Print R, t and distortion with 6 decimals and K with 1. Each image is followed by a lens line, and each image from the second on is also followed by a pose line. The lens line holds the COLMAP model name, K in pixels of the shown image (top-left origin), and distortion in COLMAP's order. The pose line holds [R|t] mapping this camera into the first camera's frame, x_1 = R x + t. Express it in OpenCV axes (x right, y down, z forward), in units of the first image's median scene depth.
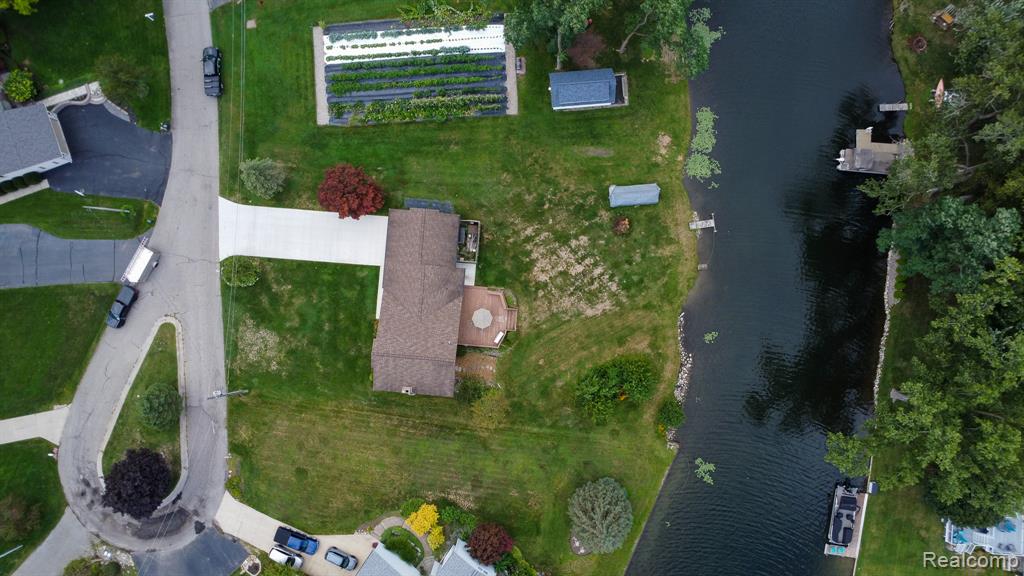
lens RADIAL K [[740.1, 0, 512.0], [0, 740.1, 288.0], [0, 0, 1]] dist [-0.032897, 0.005739]
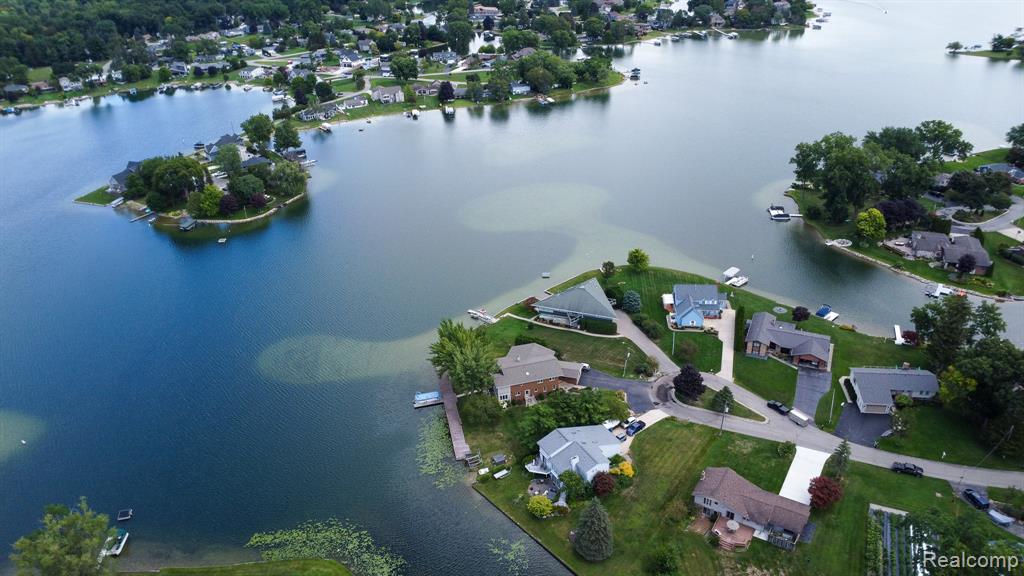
lens RADIAL K [[740.1, 0, 512.0], [0, 740.1, 288.0], [0, 0, 1]] dist [-0.032897, 0.005739]
pose [[-0.454236, 0.446109, -0.771139, 1.159968], [-0.889885, -0.186285, 0.416416, -0.099849], [0.042115, 0.875377, 0.481603, -0.252873]]
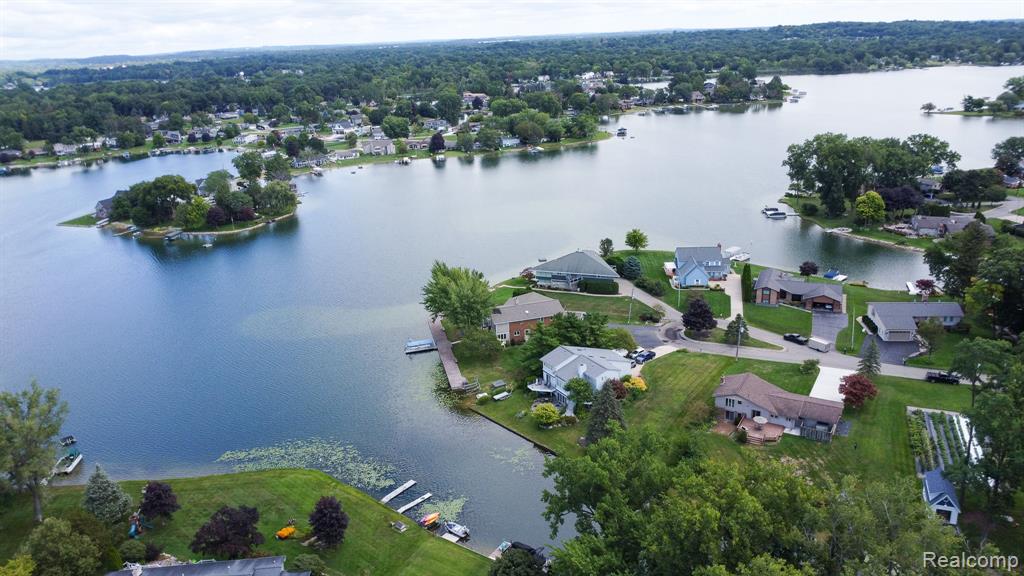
lens RADIAL K [[740.1, 0, 512.0], [0, 740.1, 288.0], [0, 0, 1]] dist [-0.032897, 0.005739]
pose [[-0.436682, 0.326545, -0.838258, 1.274436], [-0.898300, -0.107897, 0.425929, -0.106745], [0.048639, 0.939003, 0.340452, 0.220502]]
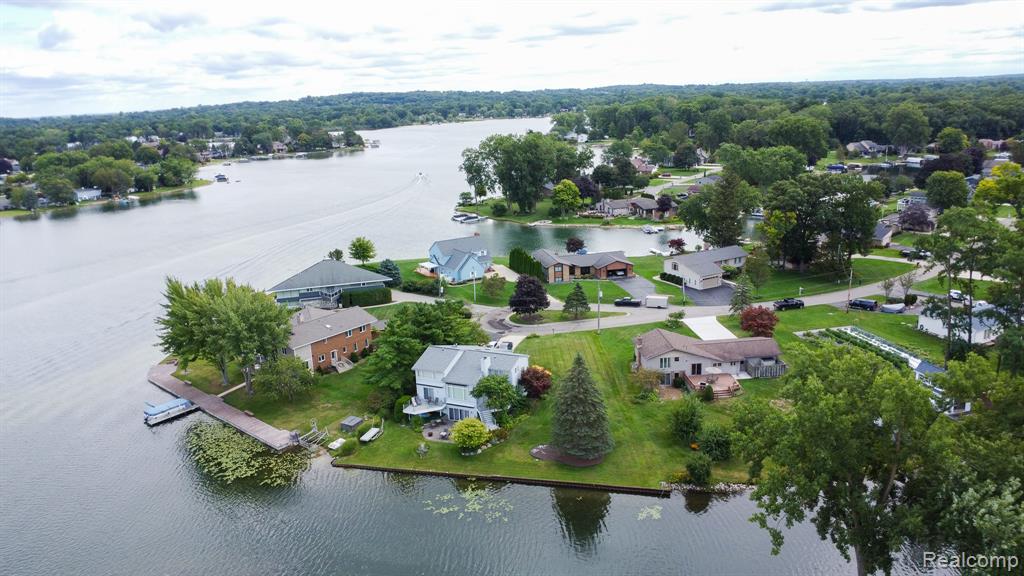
lens RADIAL K [[740.1, 0, 512.0], [0, 740.1, 288.0], [0, 0, 1]] dist [-0.032897, 0.005739]
pose [[0.154340, 0.265124, -0.951782, 0.999179], [-0.987343, 0.076973, -0.138665, 0.509475], [0.036498, 0.961137, 0.273648, 0.503242]]
